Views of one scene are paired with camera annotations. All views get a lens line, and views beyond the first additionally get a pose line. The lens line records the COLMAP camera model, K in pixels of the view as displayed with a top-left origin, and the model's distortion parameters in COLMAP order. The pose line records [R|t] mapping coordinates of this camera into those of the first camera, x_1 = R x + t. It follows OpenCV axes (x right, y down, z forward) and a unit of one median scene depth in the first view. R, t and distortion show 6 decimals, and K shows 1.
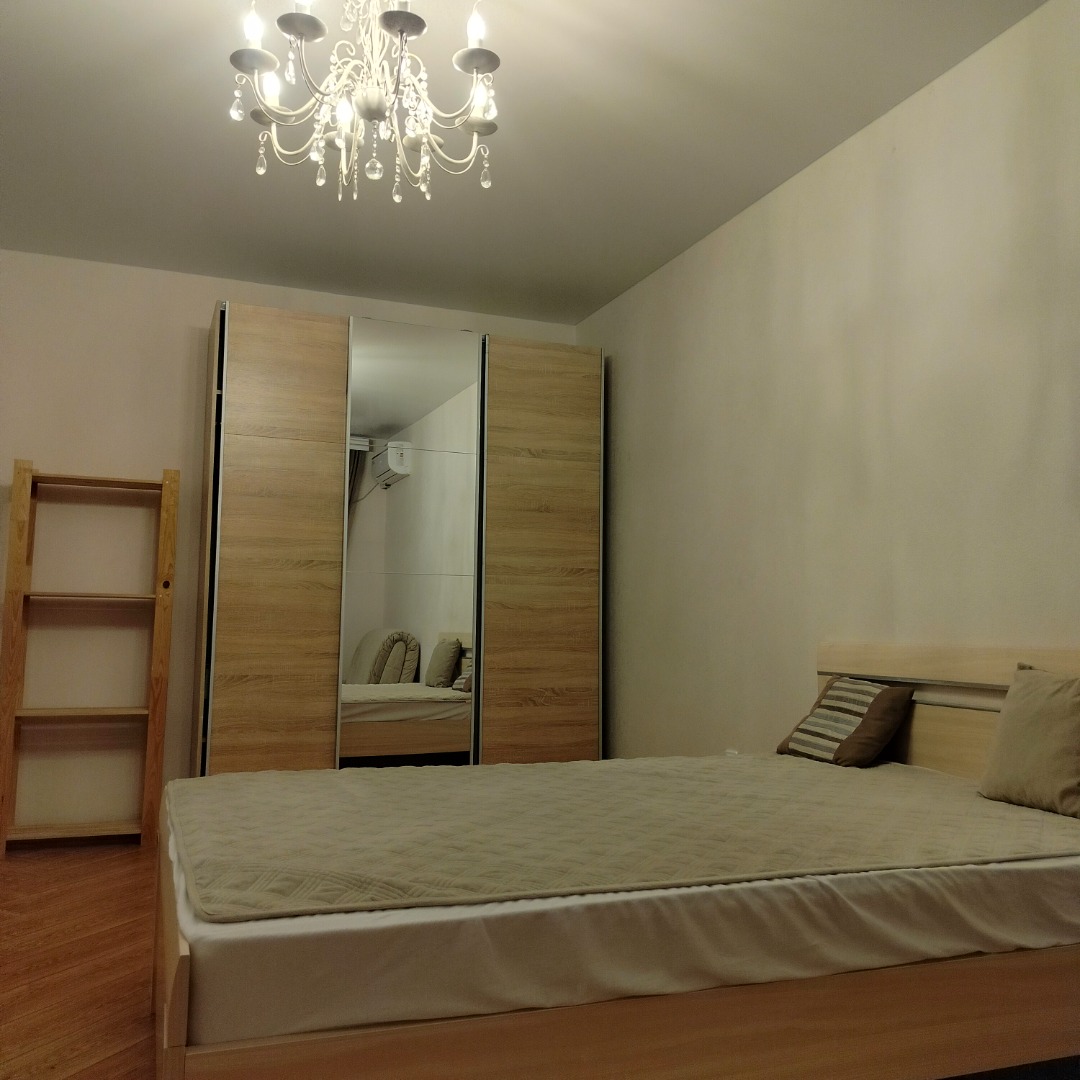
lens RADIAL K [[1006.7, 0, 542.3], [0, 1006.7, 535.7], [0, 0, 1]] dist [-0.011615, -0.007568]
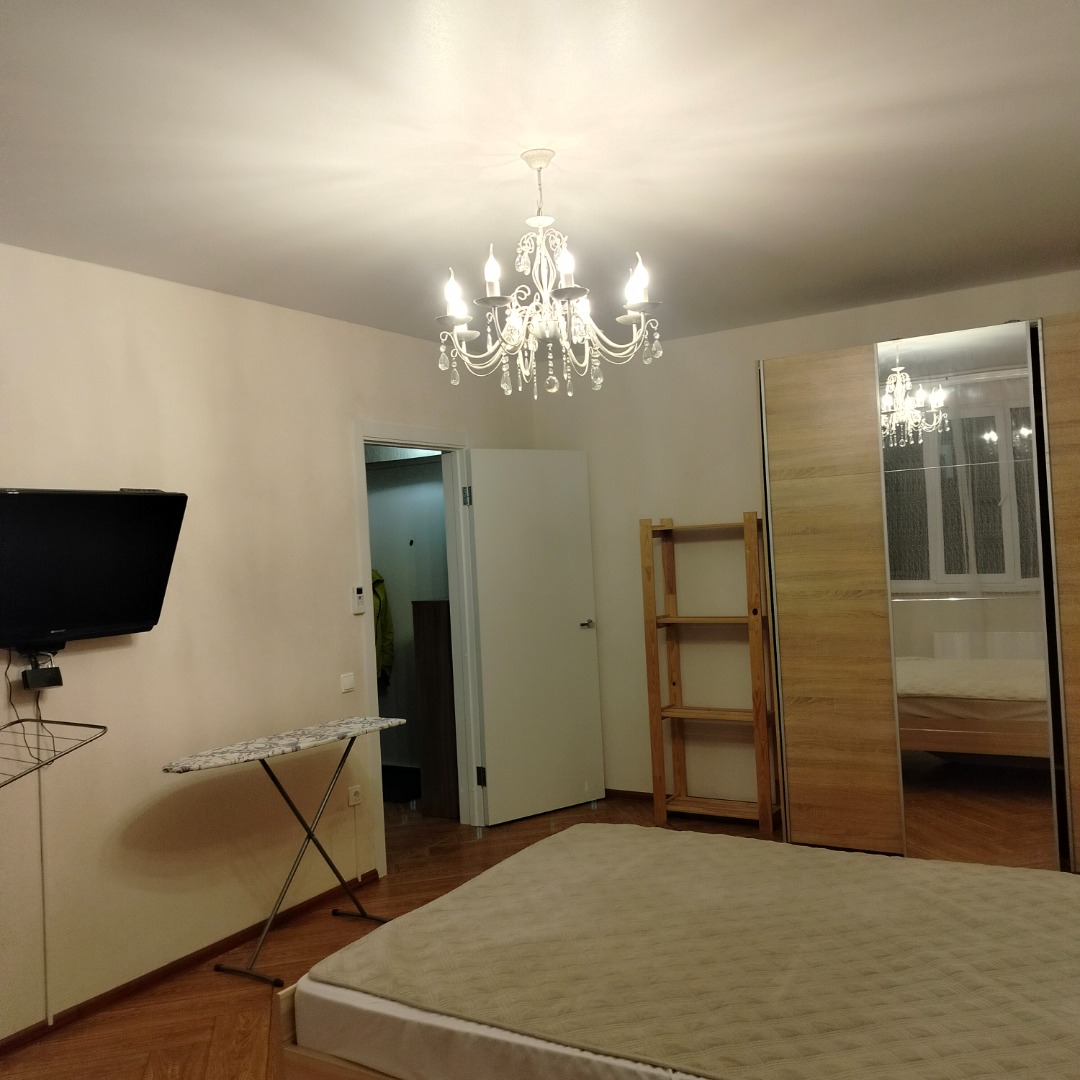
lens RADIAL K [[1019.8, 0, 534.8], [0, 1019.8, 550.7], [0, 0, 1]] dist [0.123680, -0.186888]
pose [[0.602555, -0.044382, -0.796842, 0.512522], [0.141090, 0.988650, 0.051624, -0.144527], [0.785507, -0.143533, 0.601978, 0.121559]]
